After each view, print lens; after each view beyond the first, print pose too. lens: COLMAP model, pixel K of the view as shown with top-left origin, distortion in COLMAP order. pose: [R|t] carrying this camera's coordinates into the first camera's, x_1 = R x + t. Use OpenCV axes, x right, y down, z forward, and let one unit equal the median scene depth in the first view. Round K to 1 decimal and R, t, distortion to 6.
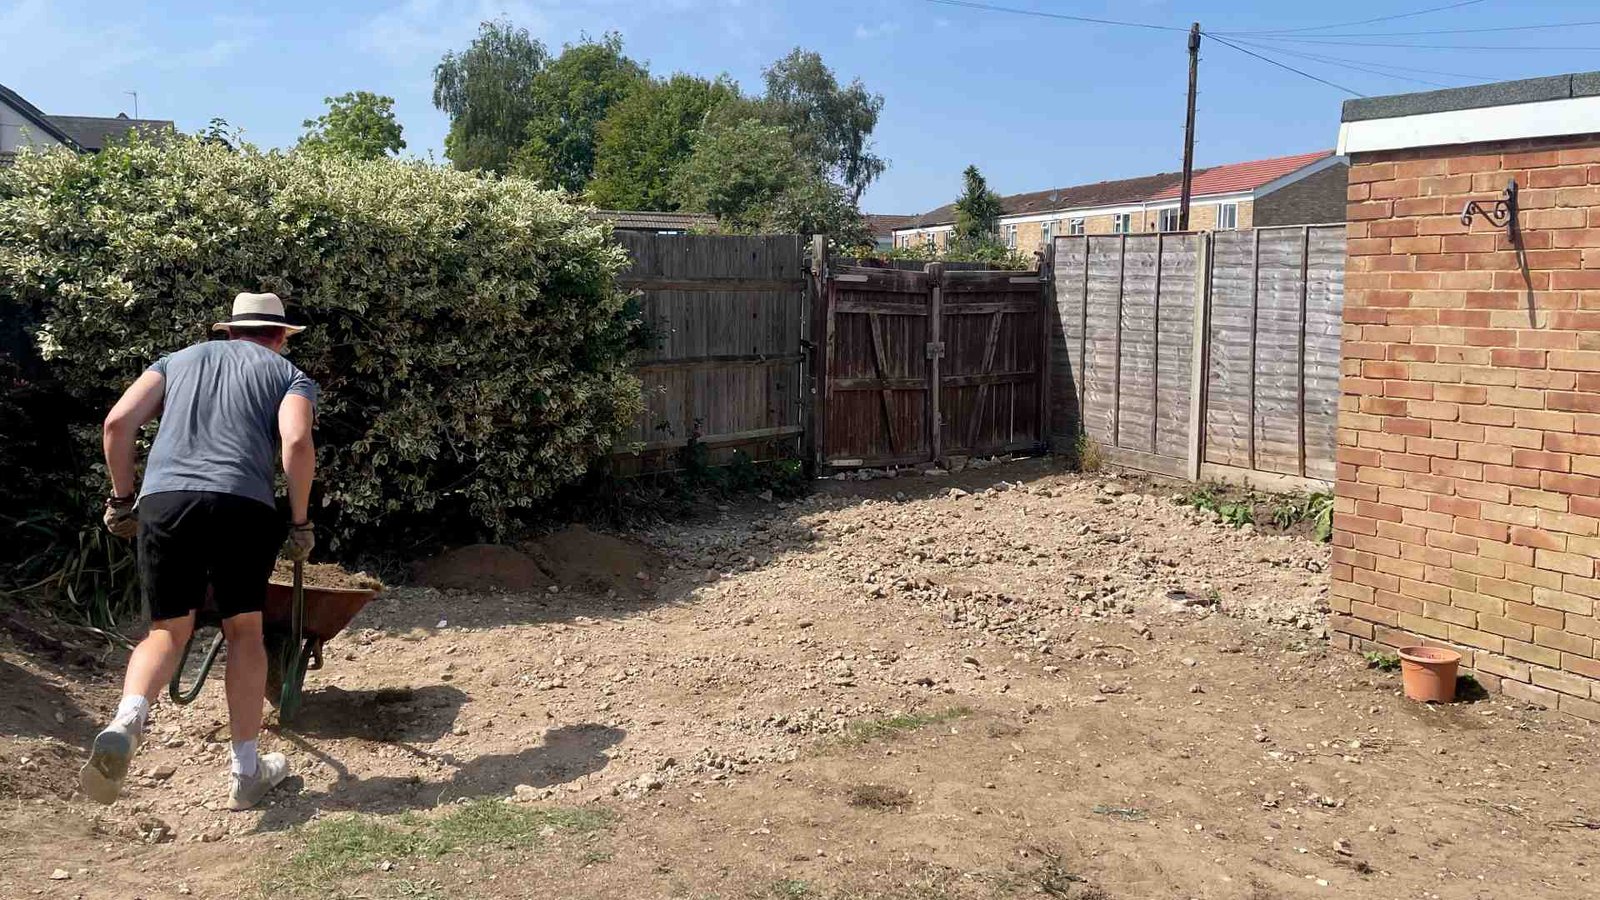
lens RADIAL K [[1295.9, 0, 718.9], [0, 1295.9, 376.6], [0, 0, 1]] dist [0.087477, -0.110280]
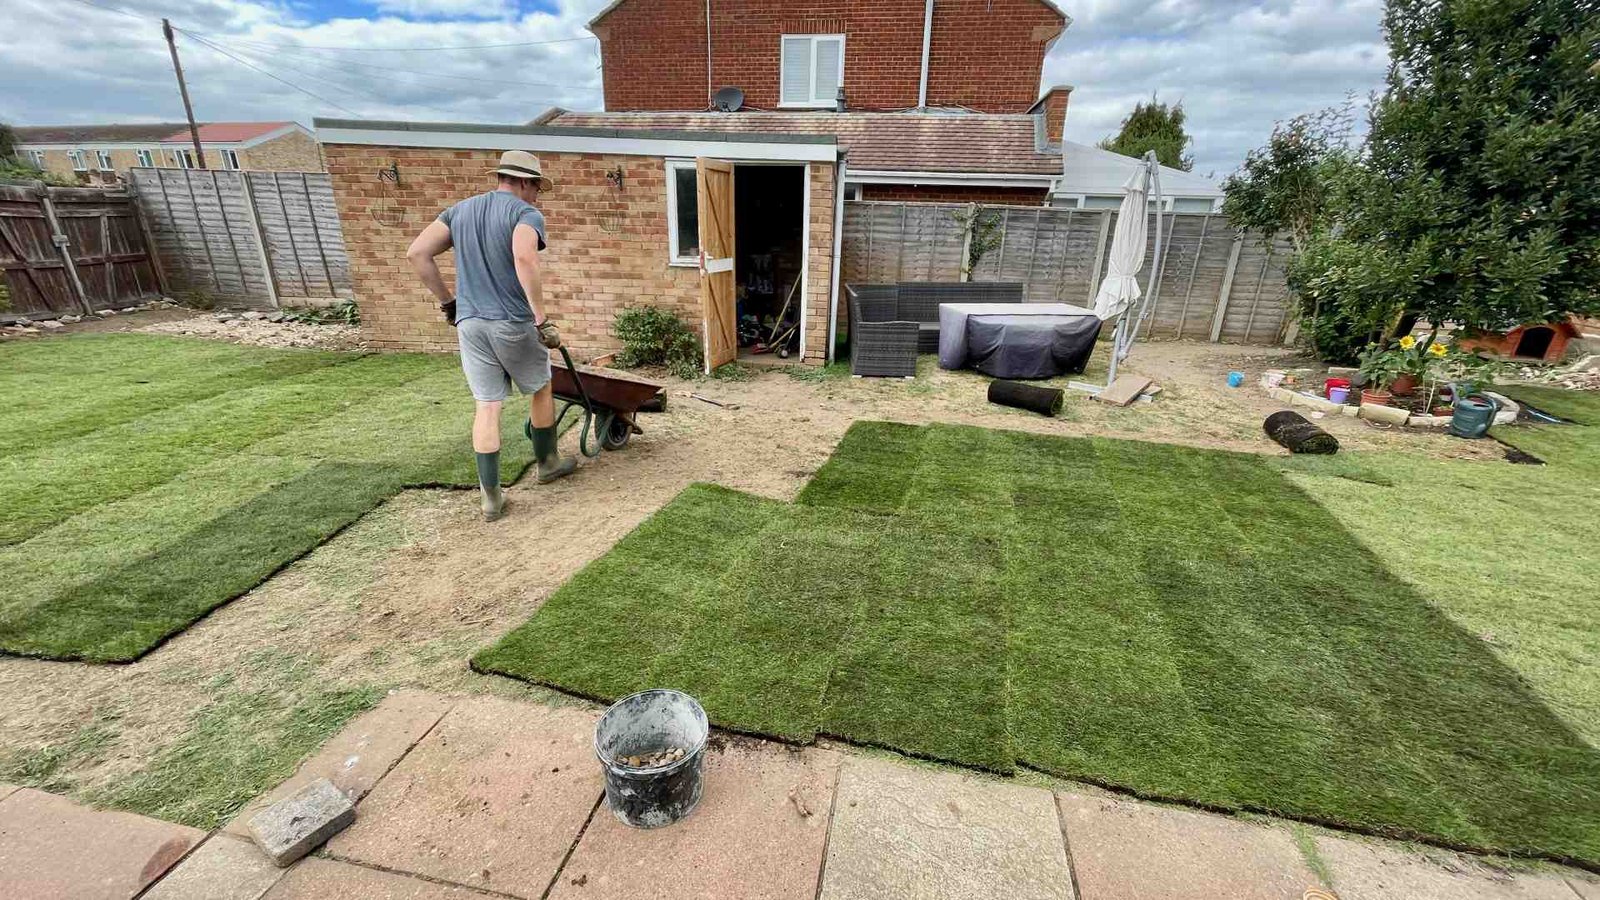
lens RADIAL K [[633.8, 0, 799.6], [0, 633.8, 465.8], [0, 0, 1]] dist [-0.000530, -0.000054]
pose [[0.491723, -0.308818, 0.814150, -0.116619], [0.039545, 0.941952, 0.333411, 0.018072], [-0.869853, -0.131750, 0.475392, -0.207163]]
